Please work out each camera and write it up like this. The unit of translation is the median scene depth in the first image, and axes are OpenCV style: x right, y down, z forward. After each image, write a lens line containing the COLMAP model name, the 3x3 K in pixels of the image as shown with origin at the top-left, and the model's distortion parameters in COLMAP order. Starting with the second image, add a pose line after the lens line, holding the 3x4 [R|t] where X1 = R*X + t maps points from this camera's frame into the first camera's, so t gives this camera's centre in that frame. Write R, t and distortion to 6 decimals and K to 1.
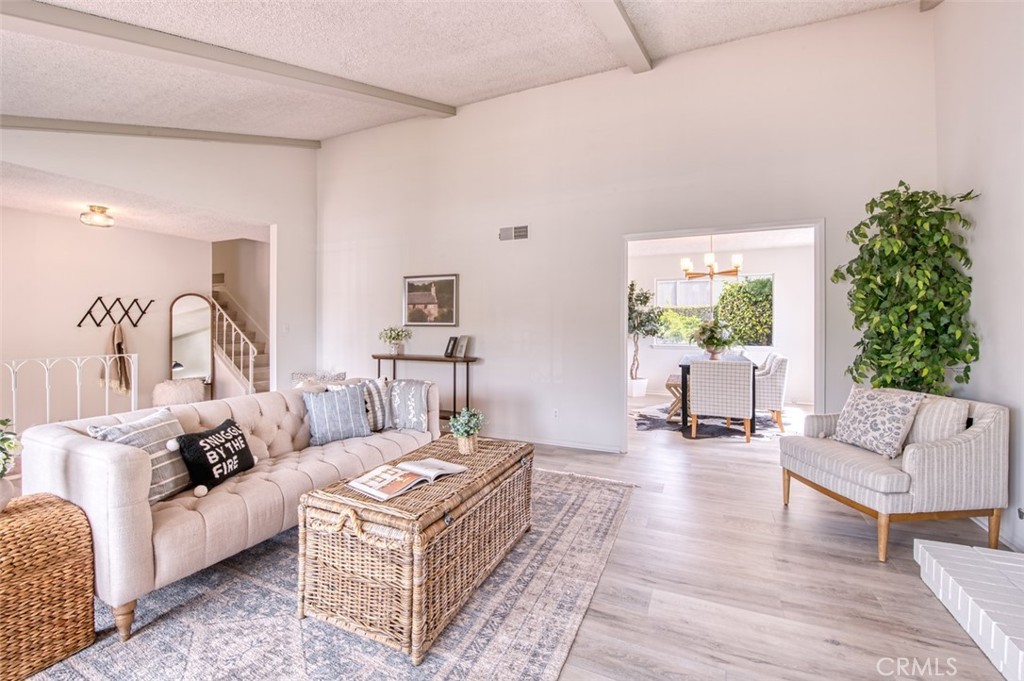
lens RADIAL K [[428.8, 0, 512.7], [0, 428.8, 331.3], [0, 0, 1]] dist [-0.000199, -0.000011]
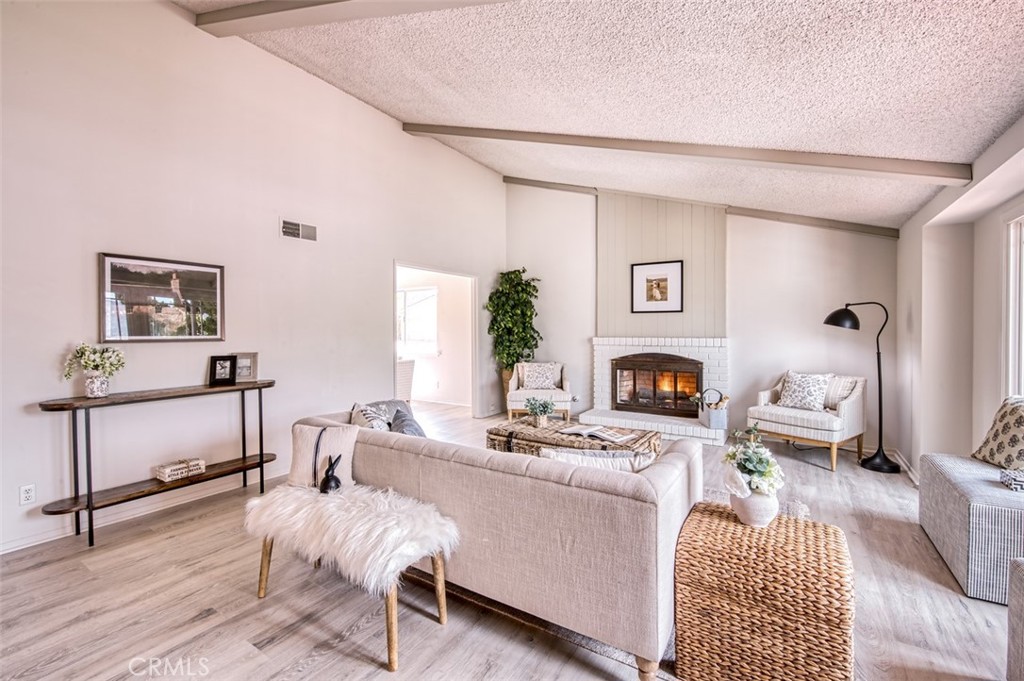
lens RADIAL K [[445.0, 0, 508.5], [0, 445.0, 335.8], [0, 0, 1]] dist [-0.009825, -0.000388]
pose [[0.146326, -0.018843, 0.989057, -0.760120], [0.009933, 0.999796, 0.017578, -0.027185], [-0.989186, 0.007252, 0.146484, 0.420791]]
